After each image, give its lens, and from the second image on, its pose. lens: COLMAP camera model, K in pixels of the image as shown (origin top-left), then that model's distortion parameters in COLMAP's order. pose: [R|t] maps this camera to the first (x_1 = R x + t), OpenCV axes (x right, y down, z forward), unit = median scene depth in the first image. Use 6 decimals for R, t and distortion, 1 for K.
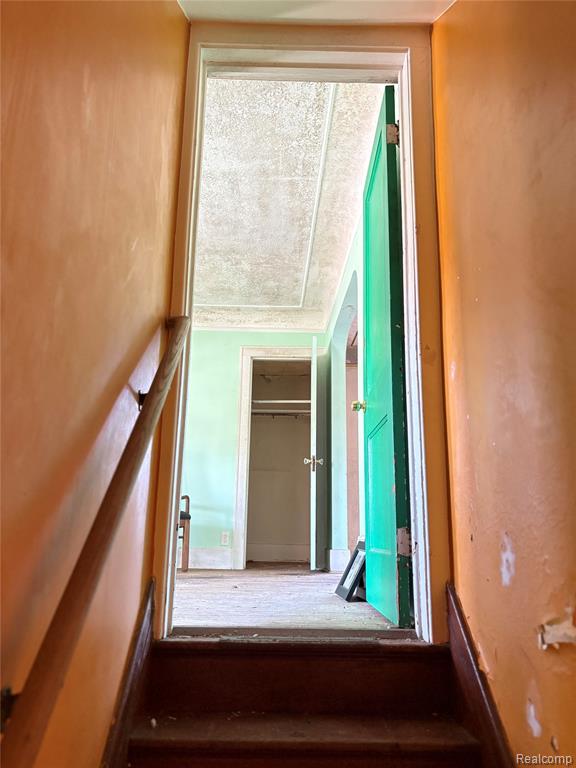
lens RADIAL K [[580.8, 0, 288.7], [0, 580.8, 383.9], [0, 0, 1]] dist [0.032885, -0.001861]
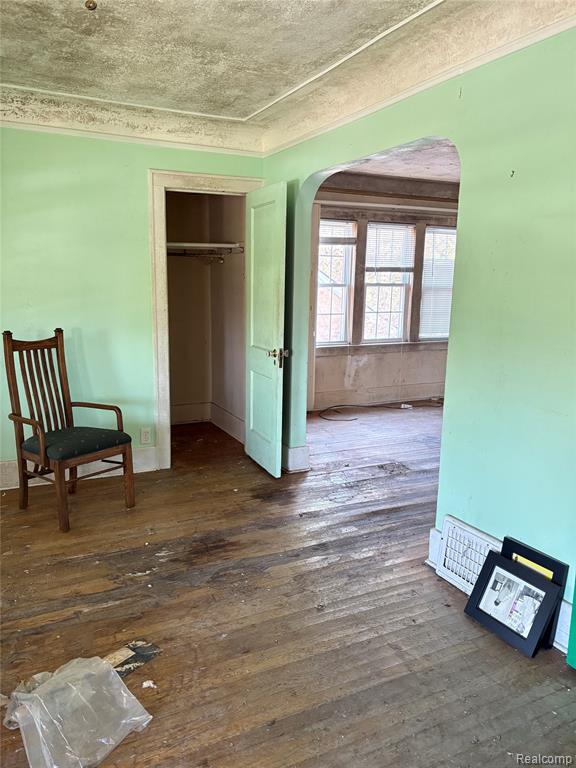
lens RADIAL K [[580.8, 0, 285.3], [0, 580.8, 380.7], [0, 0, 1]] dist [0.032885, -0.001861]
pose [[0.899107, -0.082955, 0.429796, -0.255522], [-0.108741, 0.908769, 0.402882, -0.134777], [-0.424007, -0.408970, 0.808060, 0.287550]]
